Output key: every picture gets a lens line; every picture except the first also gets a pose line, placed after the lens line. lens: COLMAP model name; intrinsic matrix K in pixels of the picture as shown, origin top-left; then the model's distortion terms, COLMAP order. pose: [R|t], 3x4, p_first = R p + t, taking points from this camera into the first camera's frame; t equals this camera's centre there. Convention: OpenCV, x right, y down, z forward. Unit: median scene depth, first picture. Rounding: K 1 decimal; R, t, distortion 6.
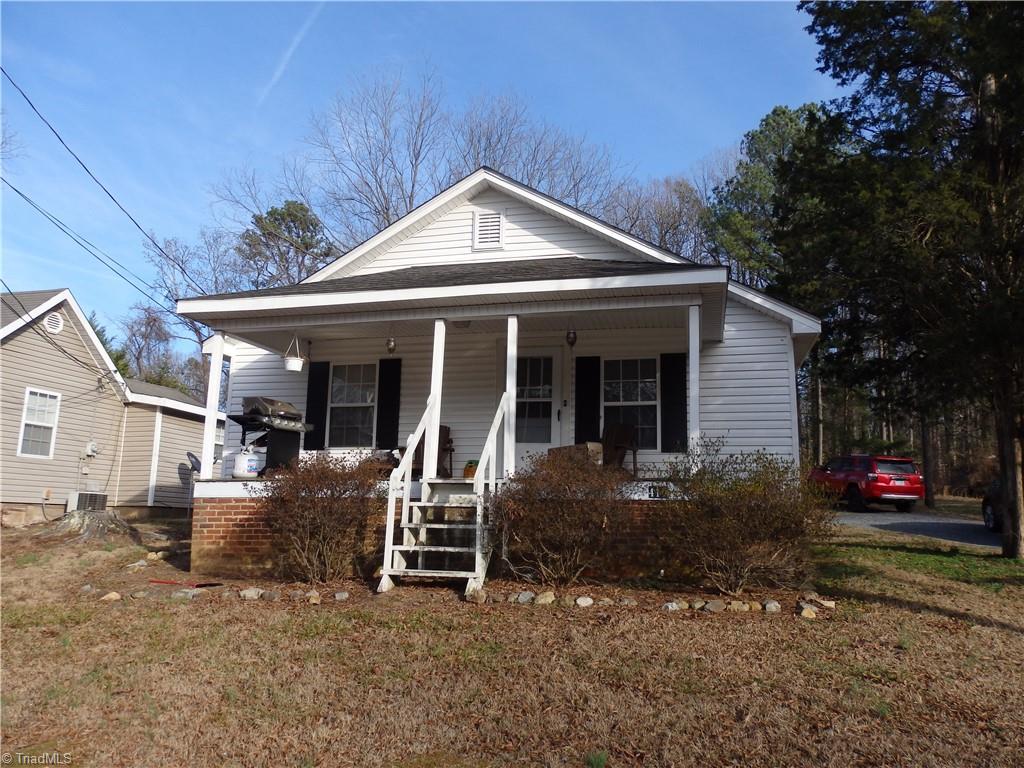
lens RADIAL K [[761.1, 0, 508.6], [0, 761.1, 387.1], [0, 0, 1]] dist [0.008324, 0.001397]
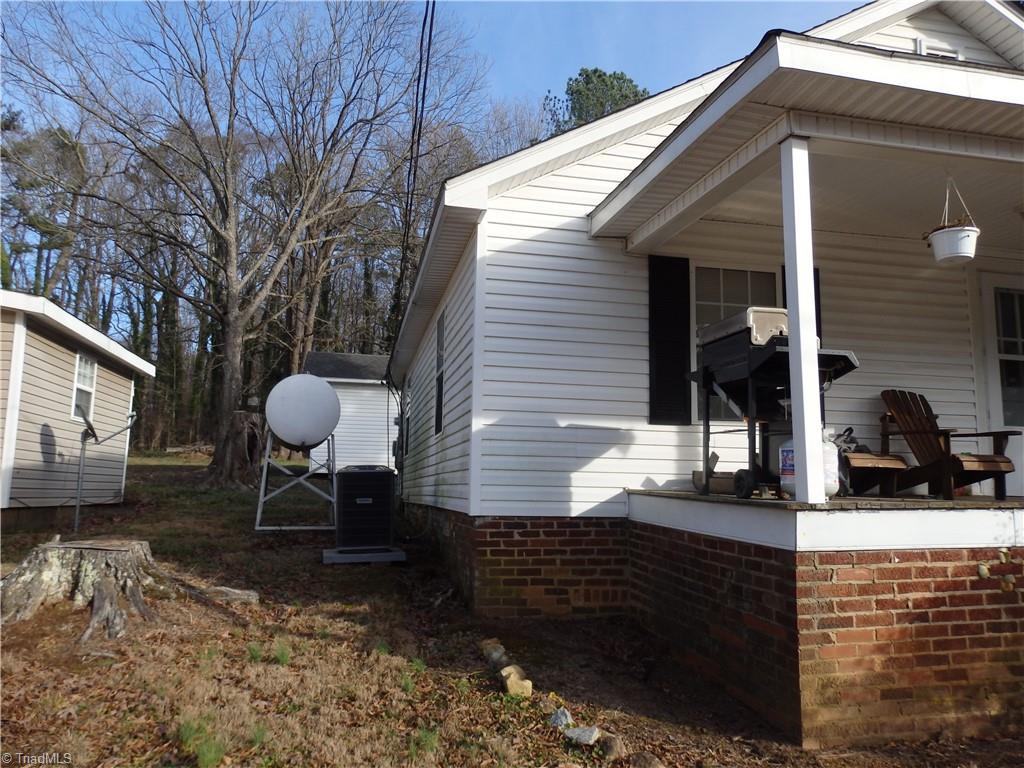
lens RADIAL K [[761.1, 0, 515.4], [0, 761.1, 384.7], [0, 0, 1]] dist [0.008324, 0.001397]
pose [[0.891122, 0.053351, 0.450616, -0.667824], [-0.075464, 0.996659, 0.031235, 0.053742], [-0.447444, -0.061840, 0.892171, 0.664773]]
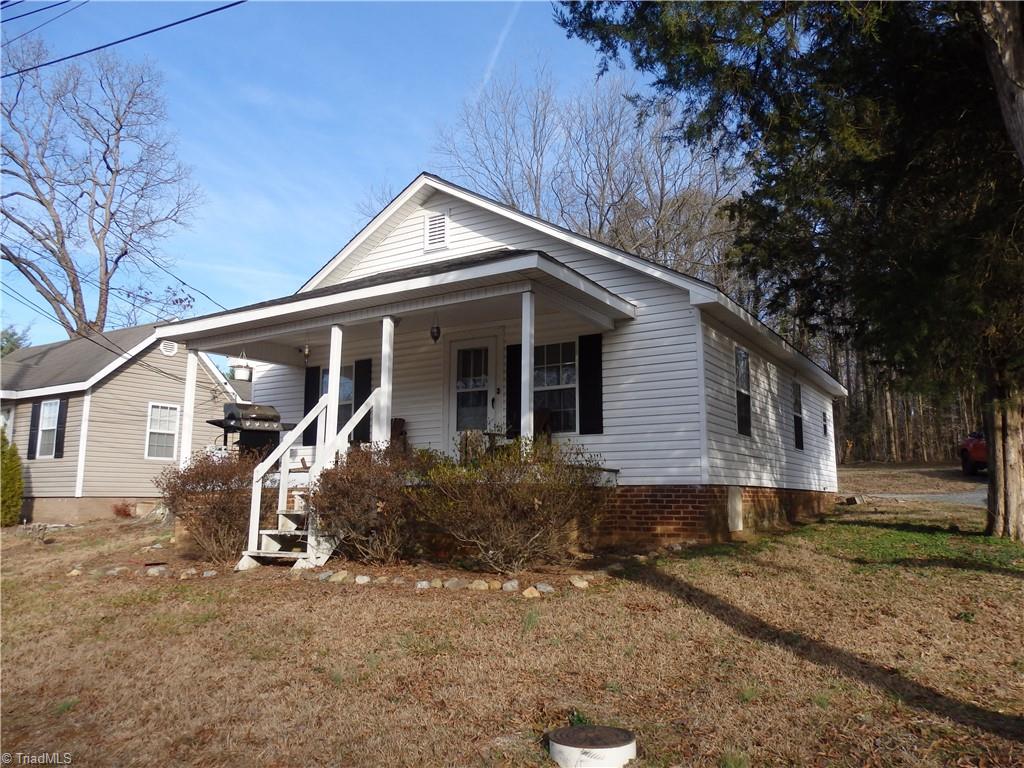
lens RADIAL K [[761.1, 0, 512.9], [0, 761.1, 383.3], [0, 0, 1]] dist [0.008324, 0.001397]
pose [[0.954071, -0.066533, -0.292101, 0.415735], [0.071707, 0.997401, 0.007031, 0.004939], [0.290874, -0.027654, 0.956362, 0.015487]]
